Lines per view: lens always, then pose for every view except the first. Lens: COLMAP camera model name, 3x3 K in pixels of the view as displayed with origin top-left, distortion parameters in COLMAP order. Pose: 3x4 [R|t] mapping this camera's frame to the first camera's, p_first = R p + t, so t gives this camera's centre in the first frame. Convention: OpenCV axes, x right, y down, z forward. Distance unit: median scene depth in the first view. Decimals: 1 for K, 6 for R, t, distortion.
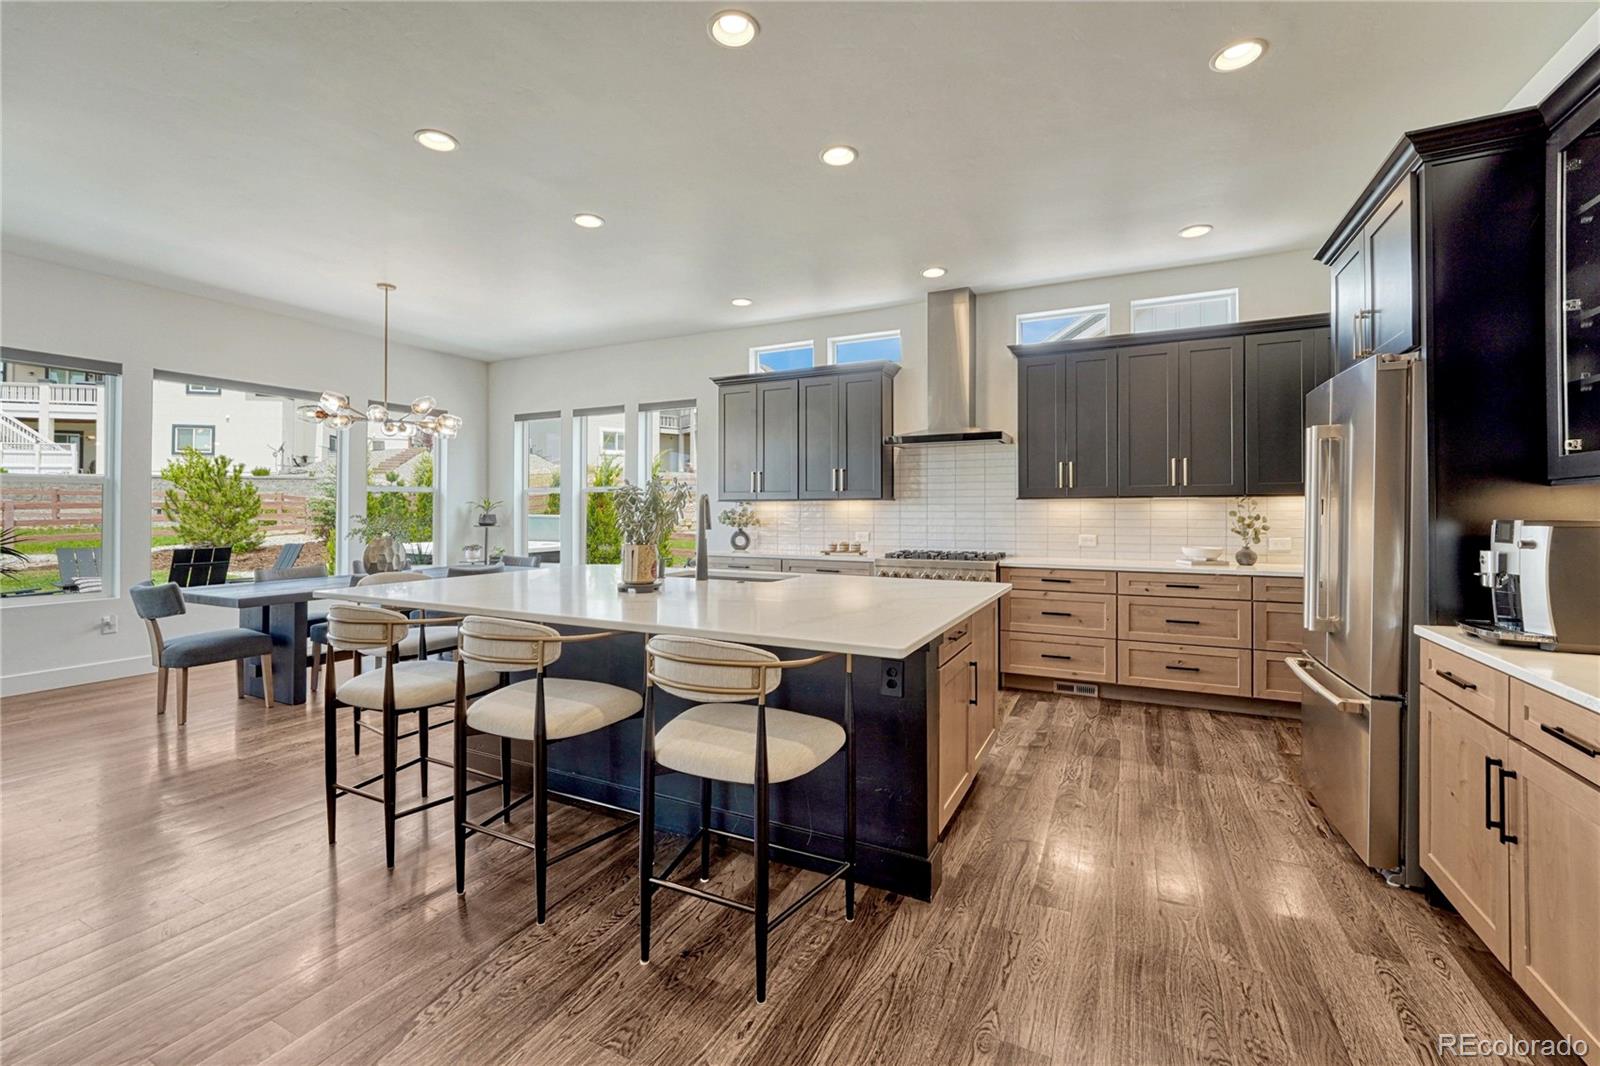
lens RADIAL K [[670.4, 0, 800.6], [0, 670.4, 505.3], [0, 0, 1]] dist [-0.002445, -0.000216]
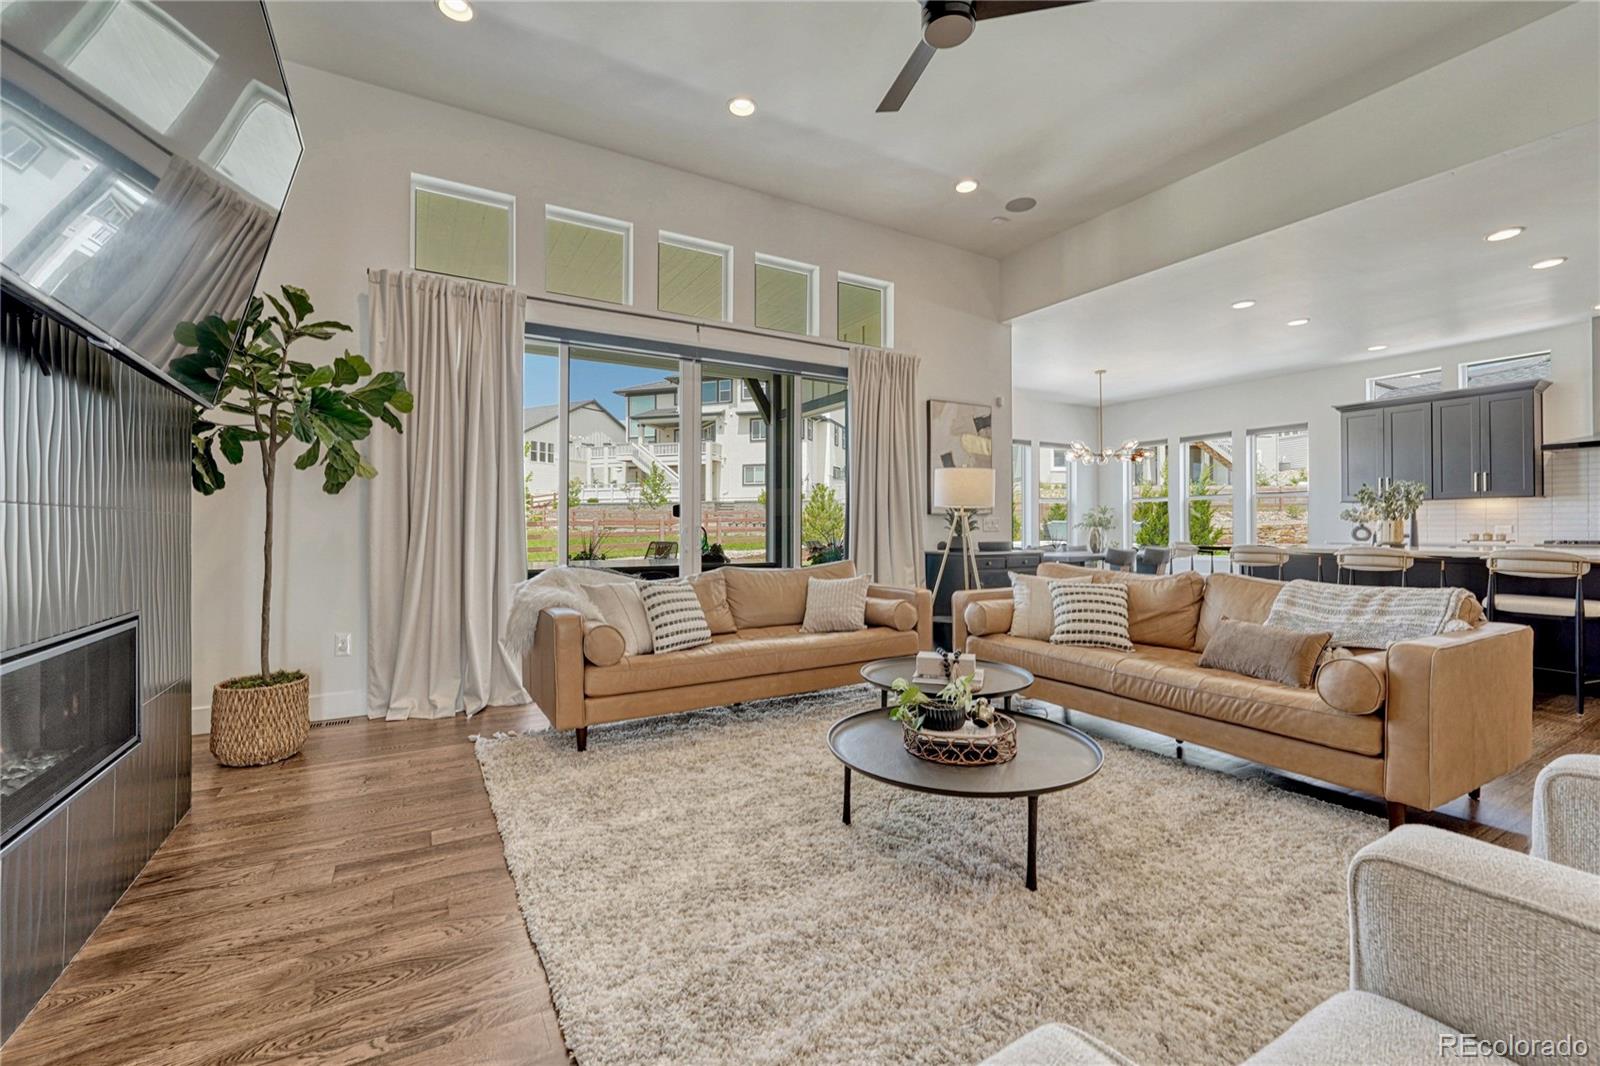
lens RADIAL K [[672.0, 0, 805.4], [0, 672.0, 518.4], [0, 0, 1]] dist [-0.003921, 0.000118]
pose [[0.837661, -0.008652, -0.546121, -0.310589], [0.004831, 0.999953, -0.008432, 0.033133], [0.546169, 0.004425, 0.837664, -0.691308]]
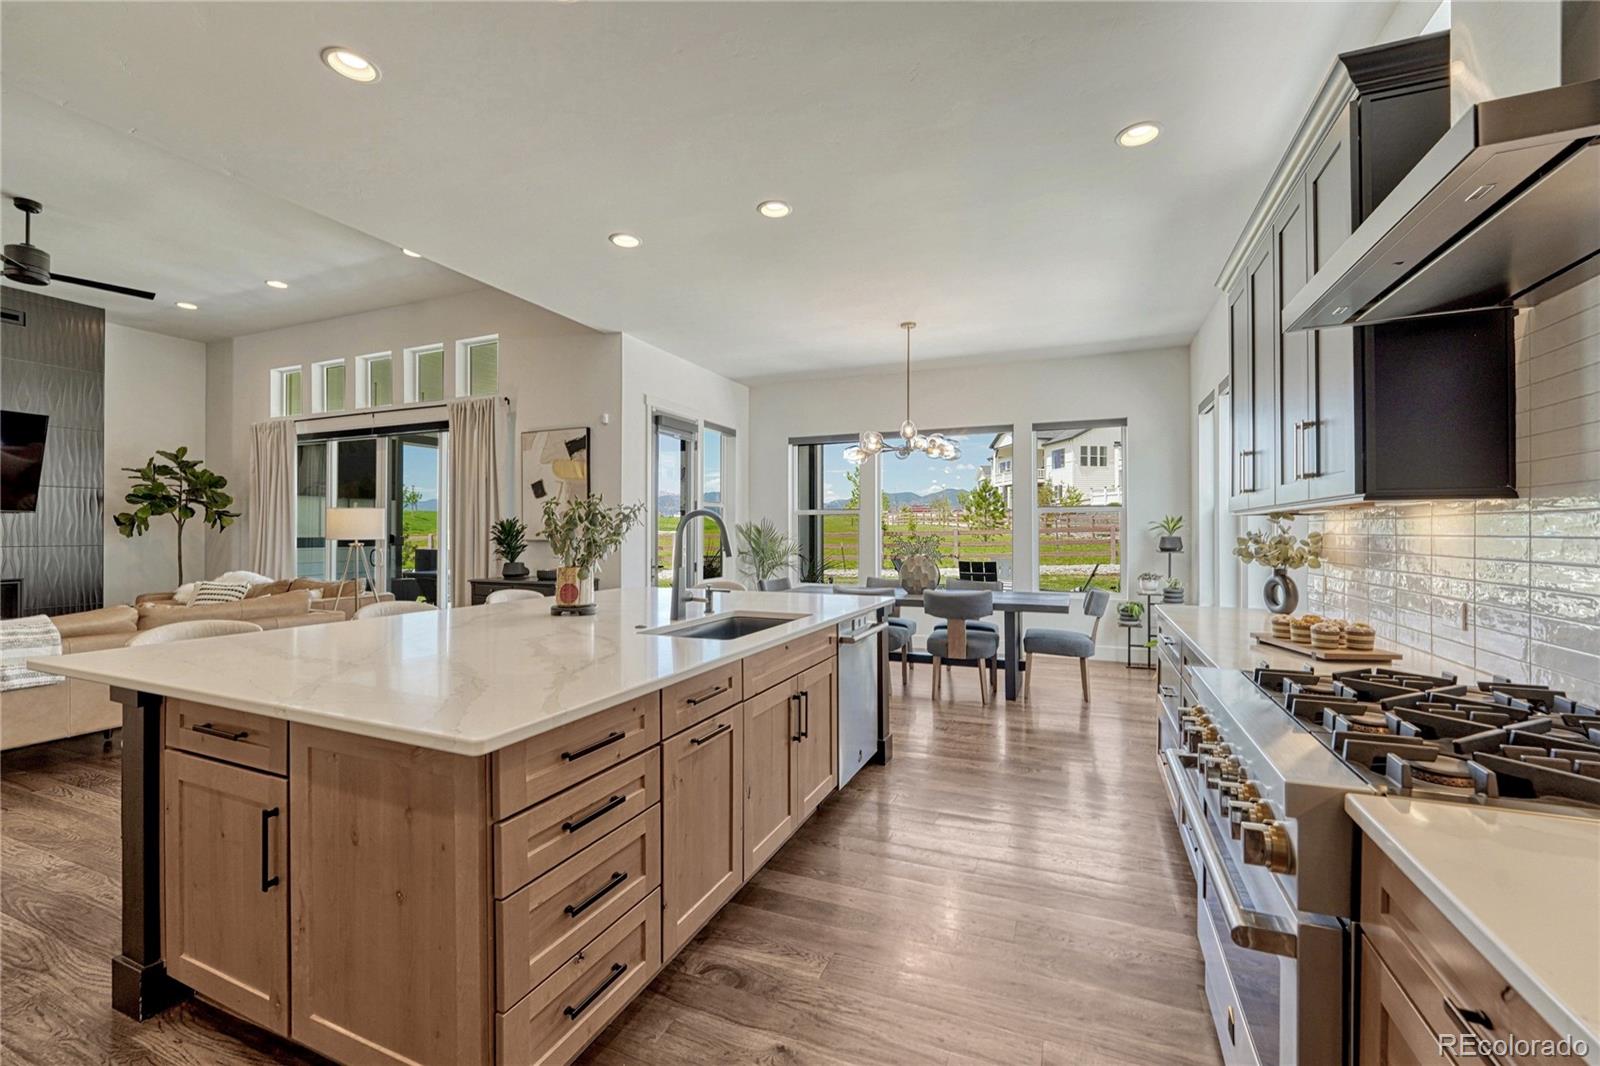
lens RADIAL K [[665.9, 0, 798.9], [0, 665.9, 527.1], [0, 0, 1]] dist [-0.001487, -0.000126]
pose [[0.055501, -0.005793, -0.998442, 0.412934], [0.006373, 0.999965, -0.005448, 0.004885], [0.998438, -0.006061, 0.055536, 0.705356]]
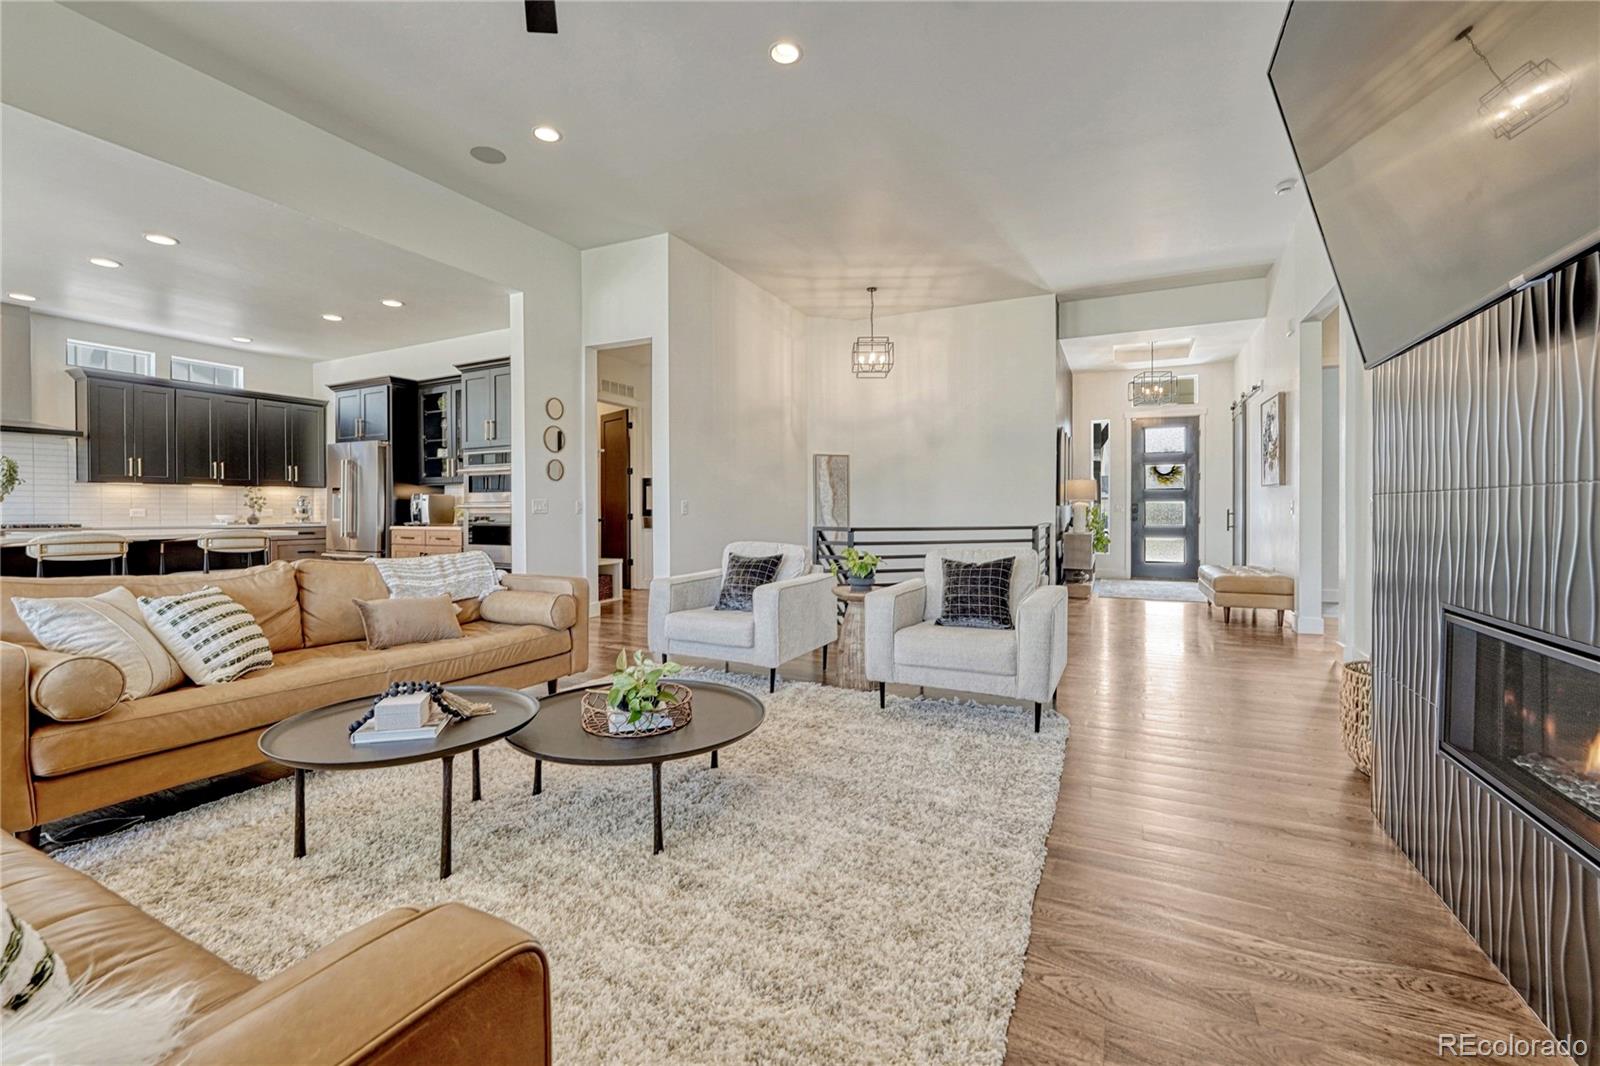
lens RADIAL K [[647.2, 0, 807.6], [0, 647.2, 518.5], [0, 0, 1]] dist [-0.011156, -0.000051]
pose [[-0.006458, -0.011096, 0.999918, -0.874783], [-0.007107, 0.999914, 0.011050, 0.035569], [-0.999954, -0.007035, -0.006536, -0.397373]]
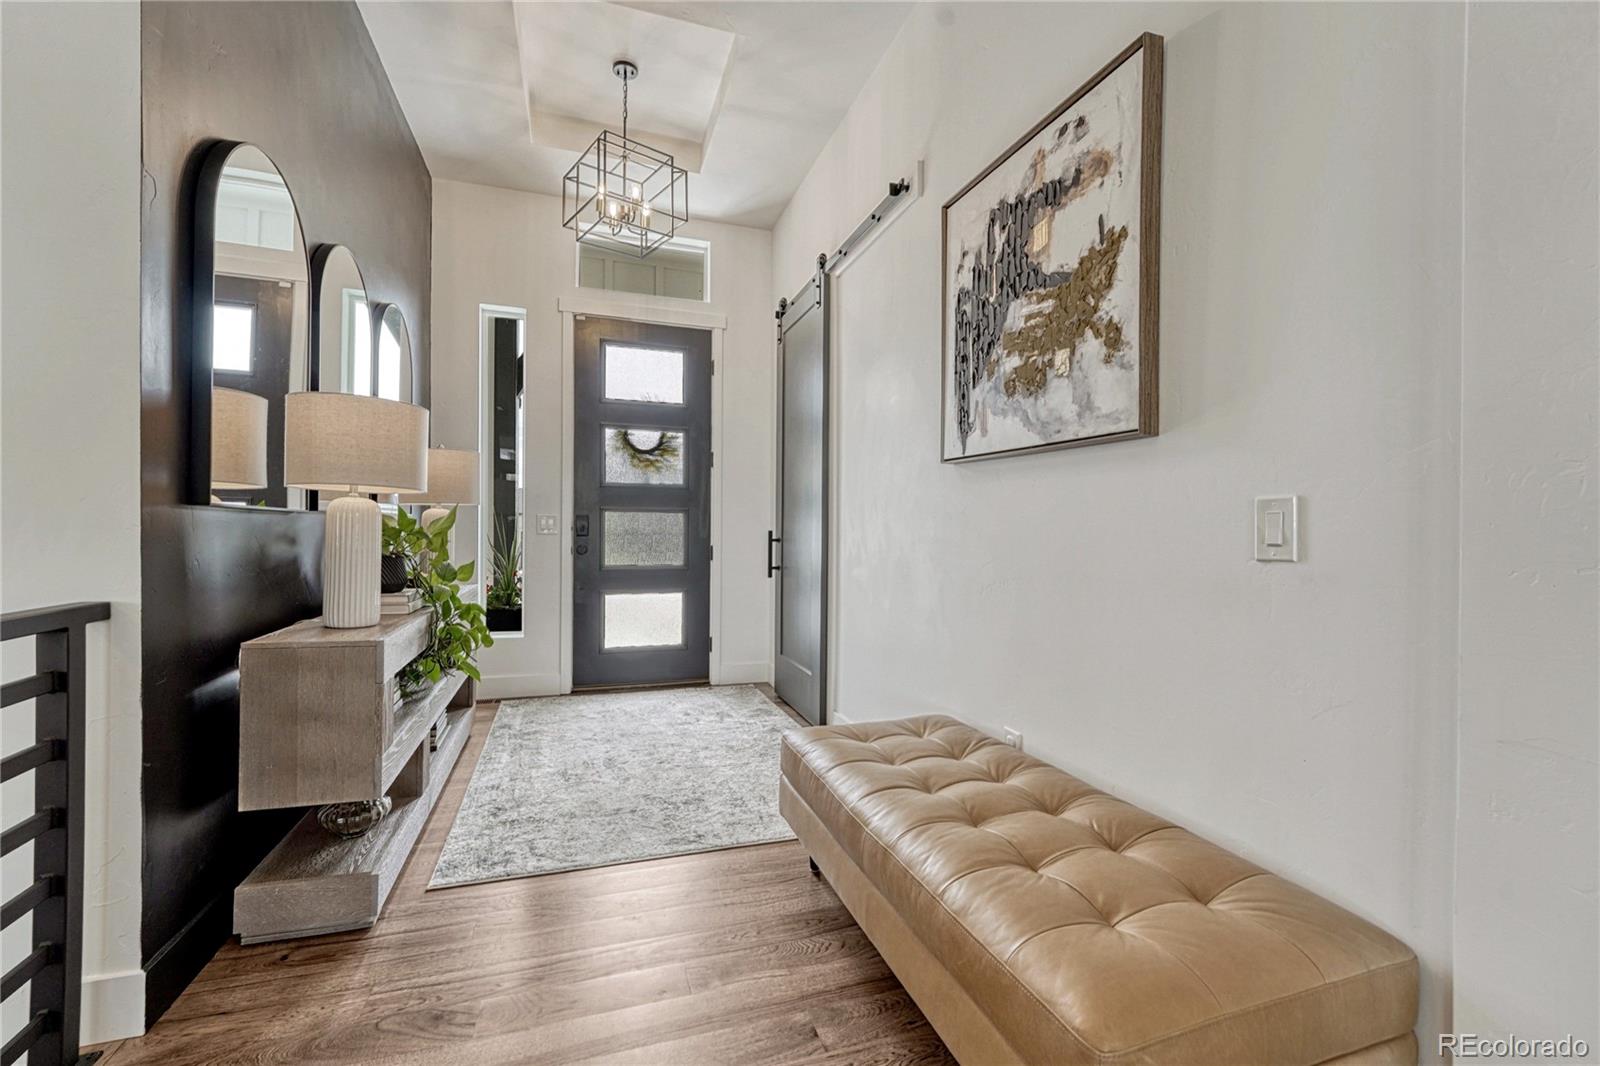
lens RADIAL K [[677.4, 0, 799.8], [0, 677.4, 528.5], [0, 0, 1]] dist [-0.003610, -0.000202]
pose [[-0.699037, -0.004110, 0.715074, 0.152230], [-0.014263, 0.999865, -0.008196, 0.026752], [-0.714944, -0.015928, -0.699001, -0.939043]]
